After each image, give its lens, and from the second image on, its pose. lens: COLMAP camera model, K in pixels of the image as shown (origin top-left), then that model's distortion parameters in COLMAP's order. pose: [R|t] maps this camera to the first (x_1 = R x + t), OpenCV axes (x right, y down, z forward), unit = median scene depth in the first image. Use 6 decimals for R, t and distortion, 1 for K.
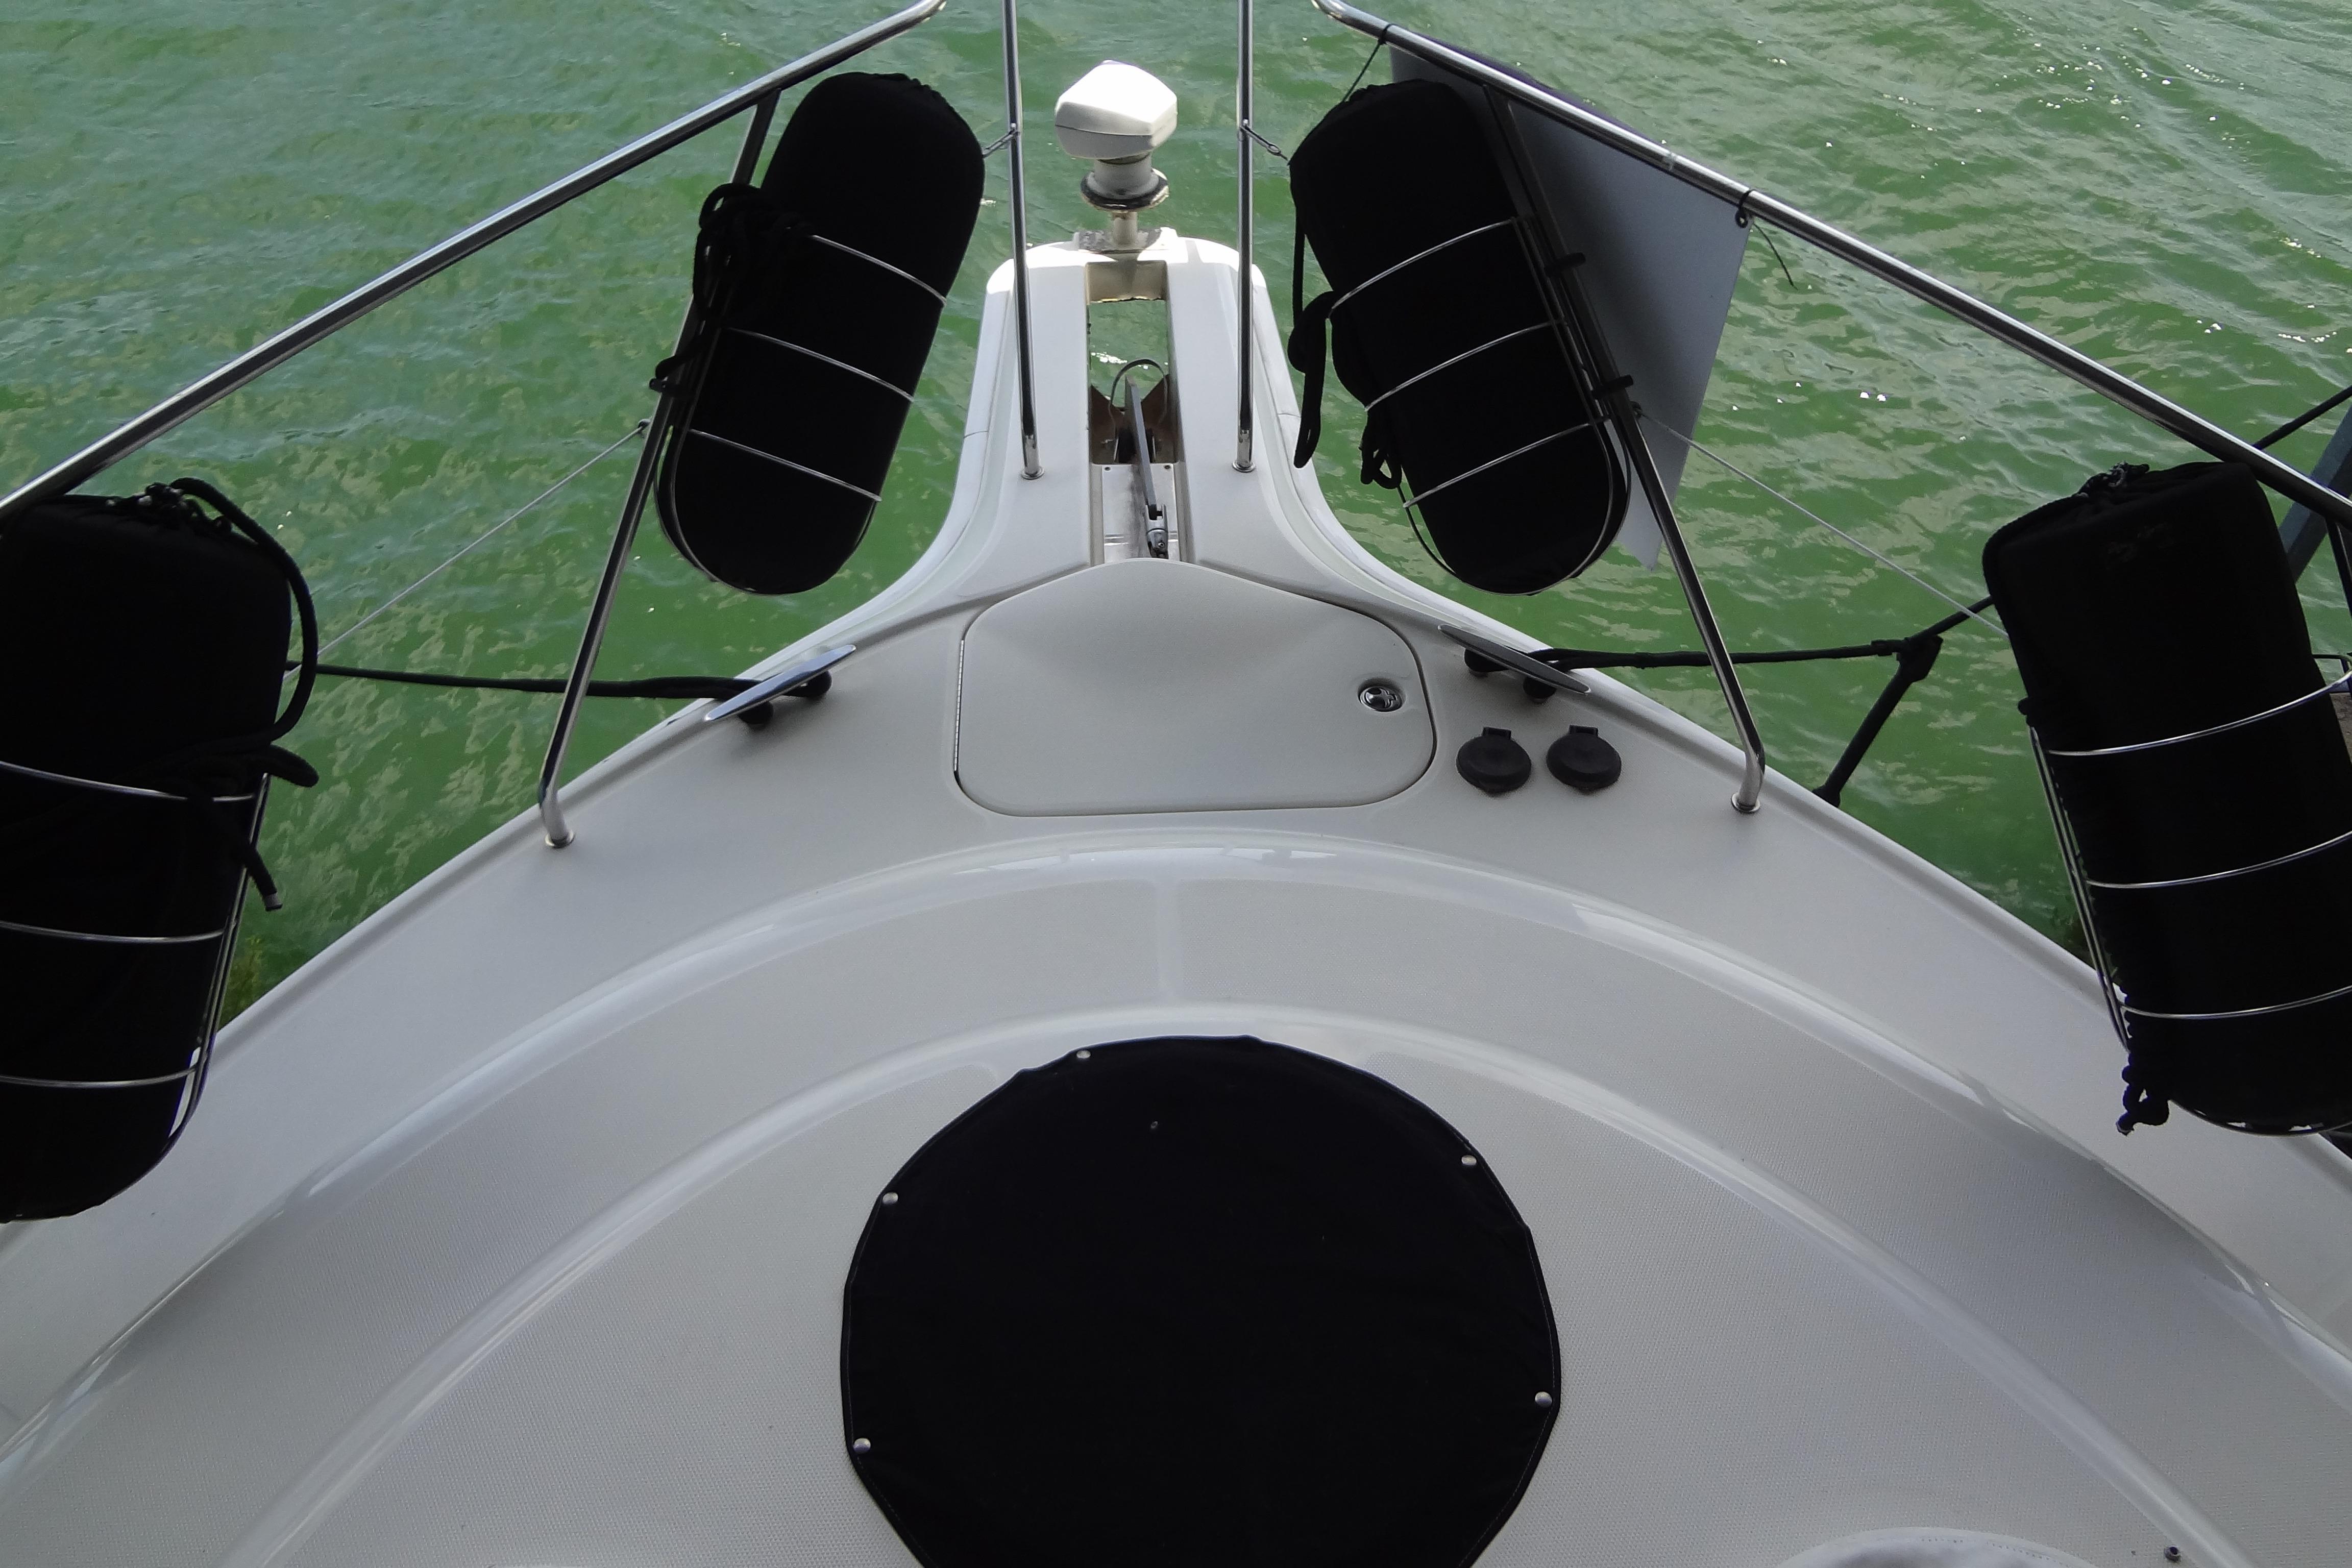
lens RADIAL K [[1750.9, 0, 1219.1], [0, 1750.9, 797.9], [0, 0, 1]] dist [-0.015220, -0.006420]
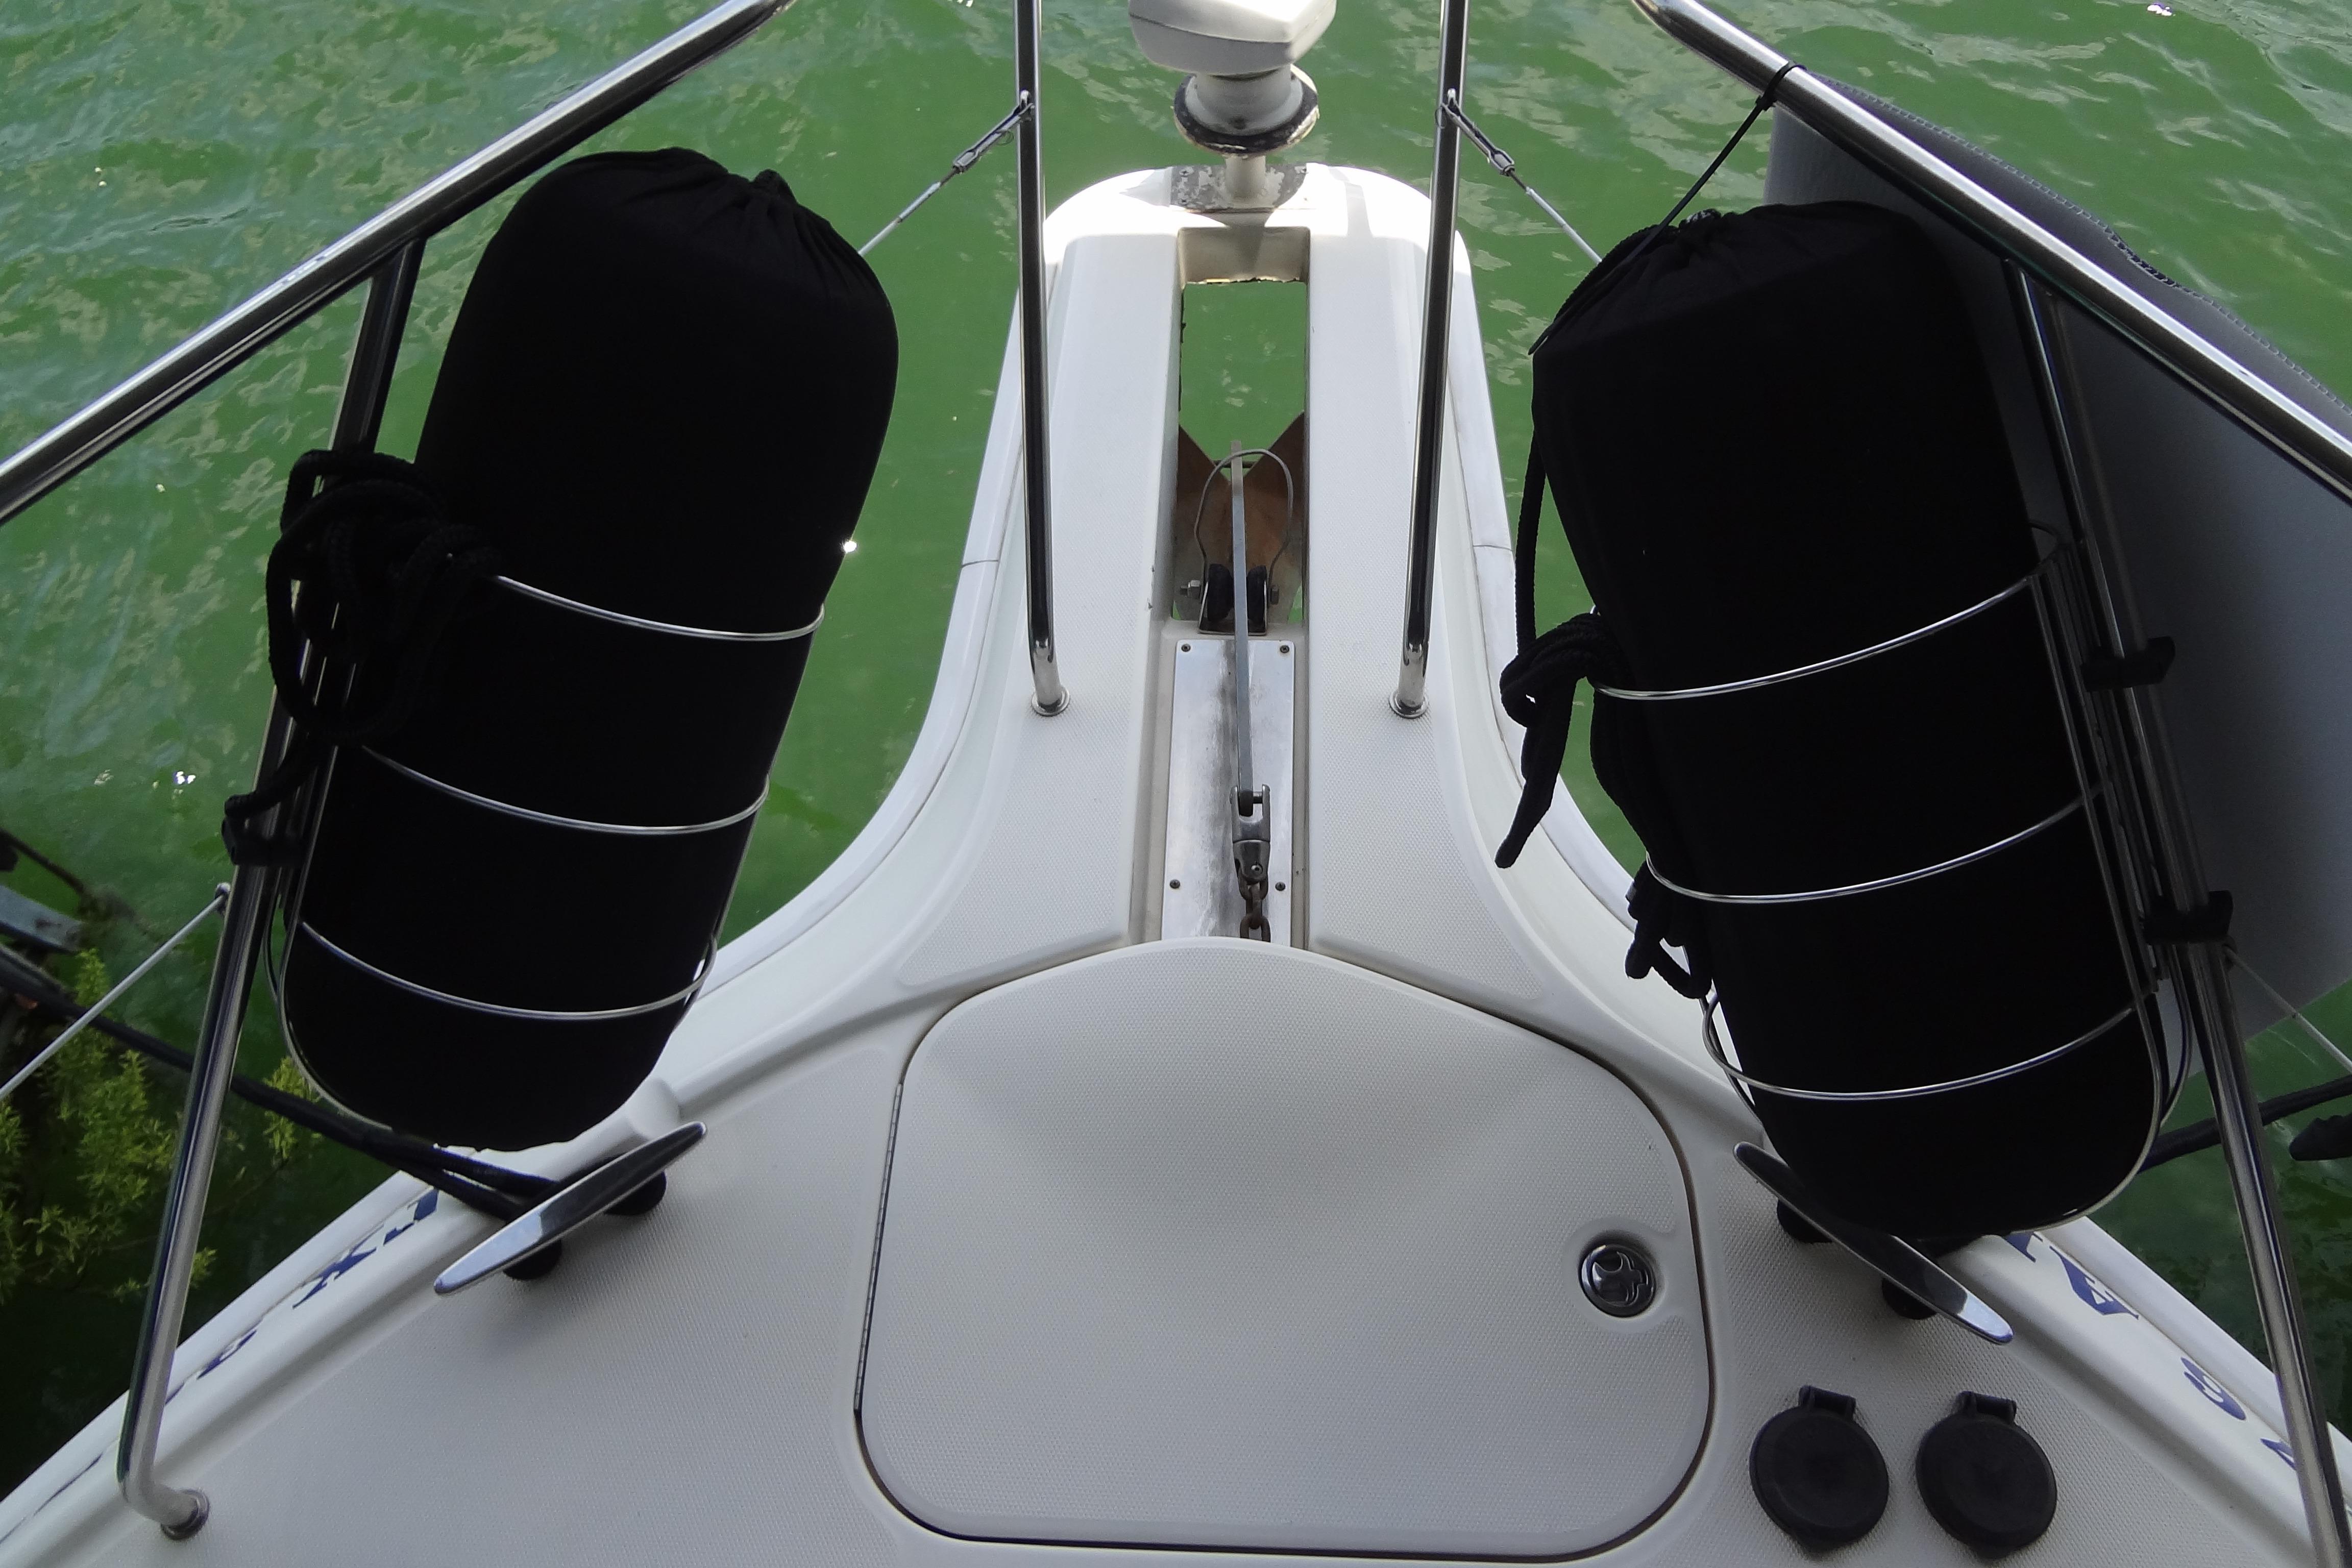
lens RADIAL K [[1750.9, 0, 1219.1], [0, 1750.9, 797.9], [0, 0, 1]] dist [-0.015220, -0.006420]
pose [[0.994488, 0.062730, -0.084019, 0.002292], [-0.043143, 0.975131, 0.217389, -0.286189], [0.095567, -0.212566, 0.972462, 0.420254]]
